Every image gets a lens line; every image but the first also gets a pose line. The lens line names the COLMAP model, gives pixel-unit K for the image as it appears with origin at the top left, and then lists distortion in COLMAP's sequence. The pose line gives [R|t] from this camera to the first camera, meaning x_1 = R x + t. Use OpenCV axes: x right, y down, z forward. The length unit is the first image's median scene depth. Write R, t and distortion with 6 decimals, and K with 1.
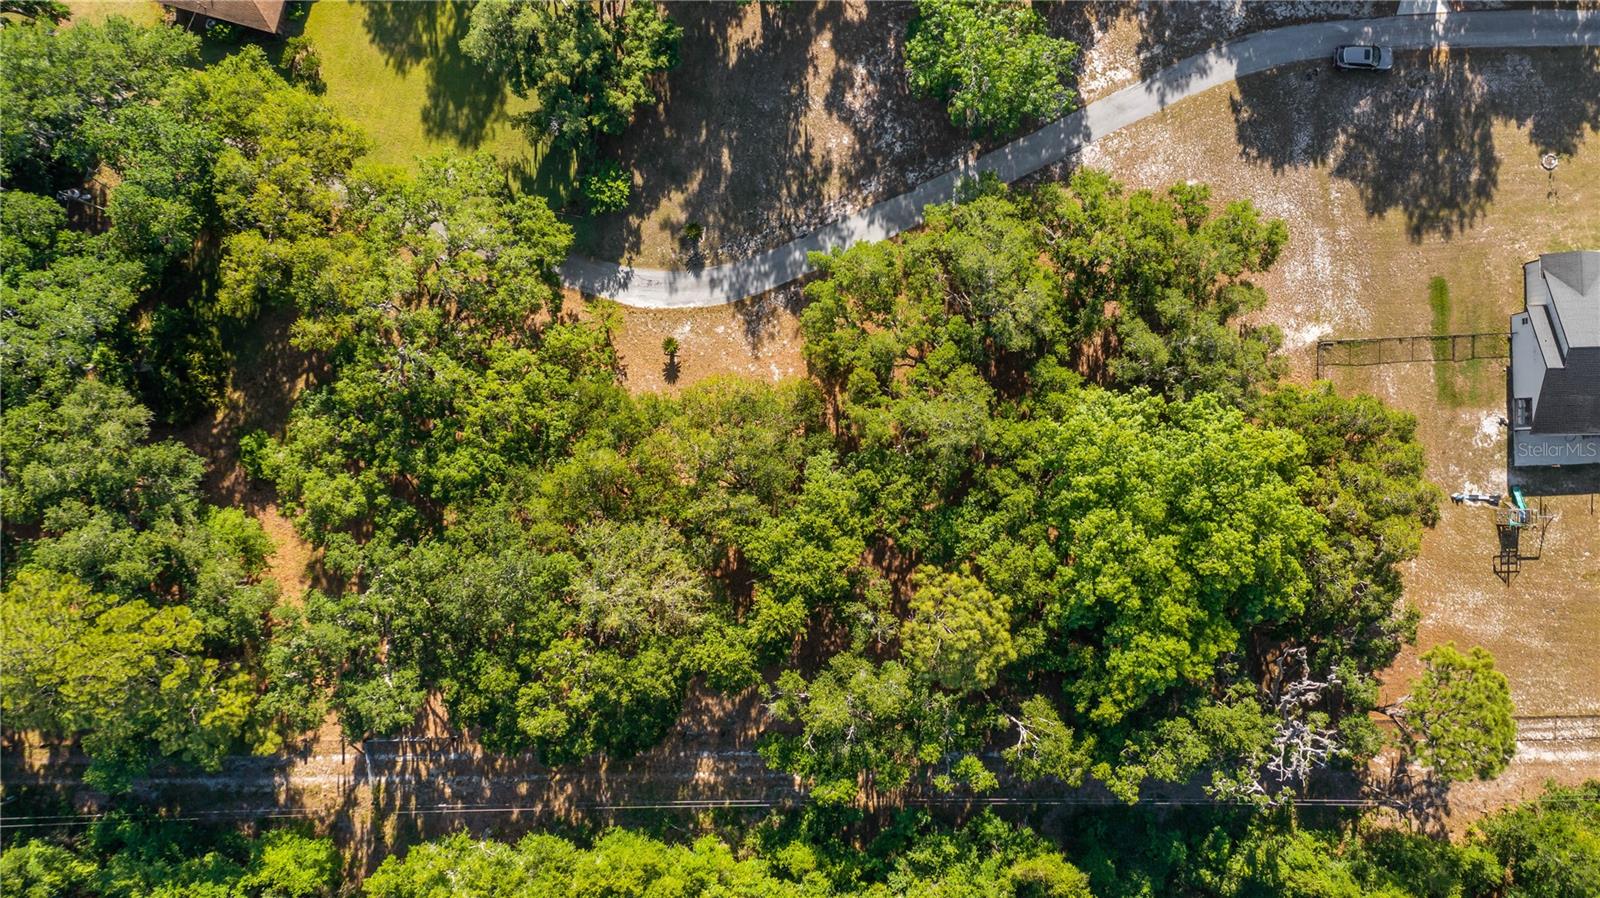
lens RADIAL K [[1262.9, 0, 798.4], [0, 1262.9, 446.9], [0, 0, 1]] dist [-0.025255, 0.012404]
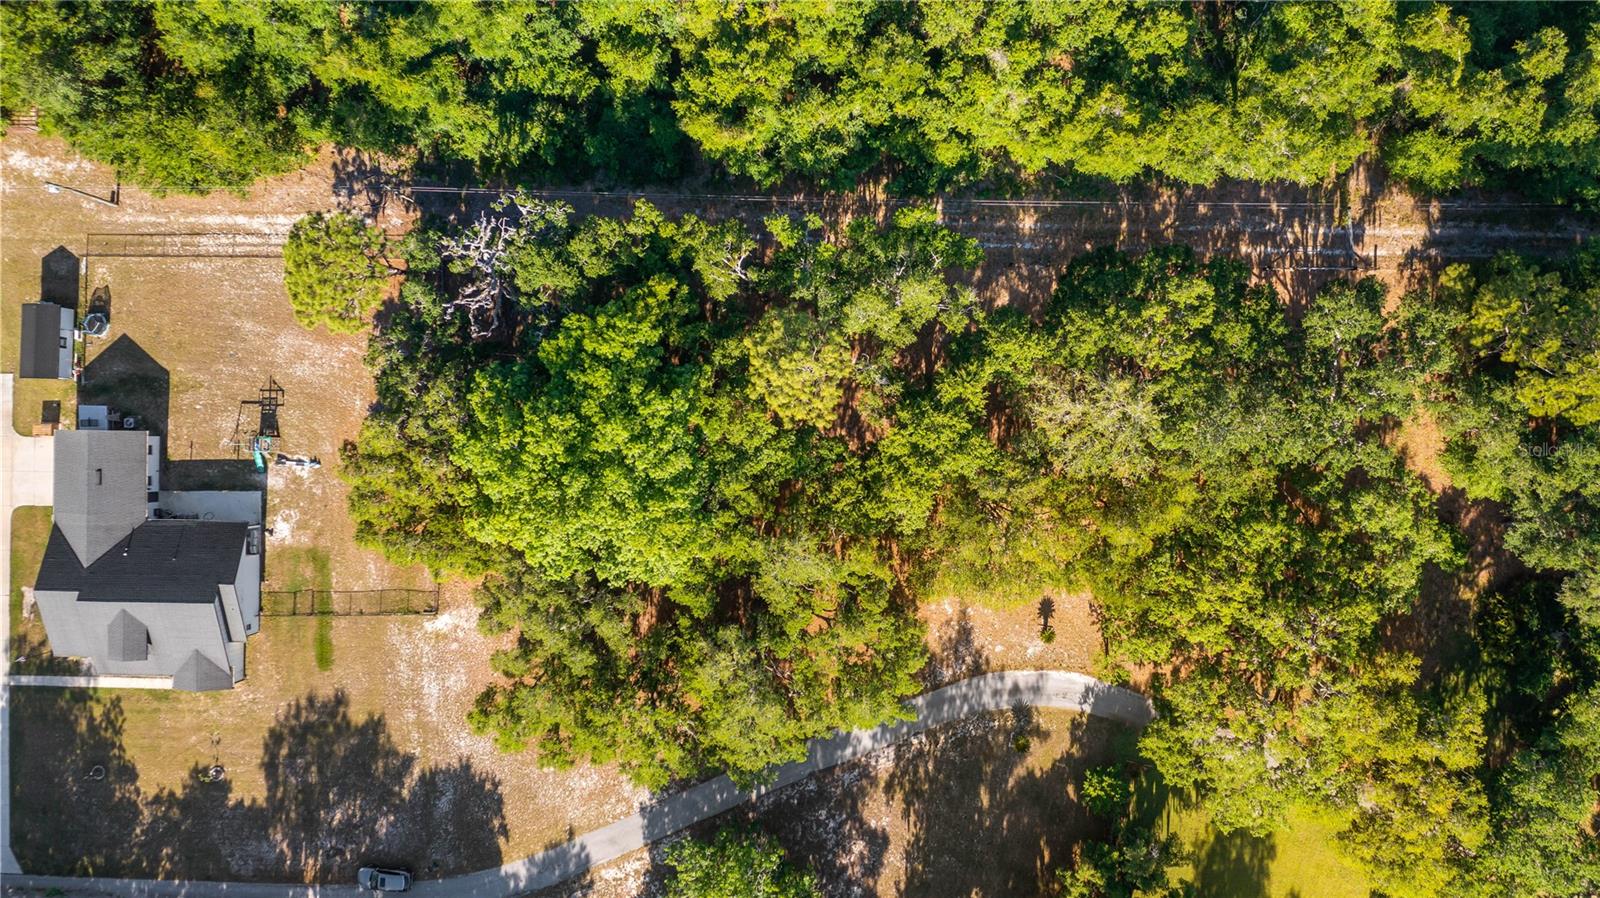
lens RADIAL K [[1262.9, 0, 798.4], [0, 1262.9, 446.9], [0, 0, 1]] dist [-0.025255, 0.012404]
pose [[-0.998726, -0.037095, 0.034222, 0.083799], [0.037388, -0.999269, 0.007942, 0.066702], [0.033903, 0.009212, 0.999383, -0.063091]]
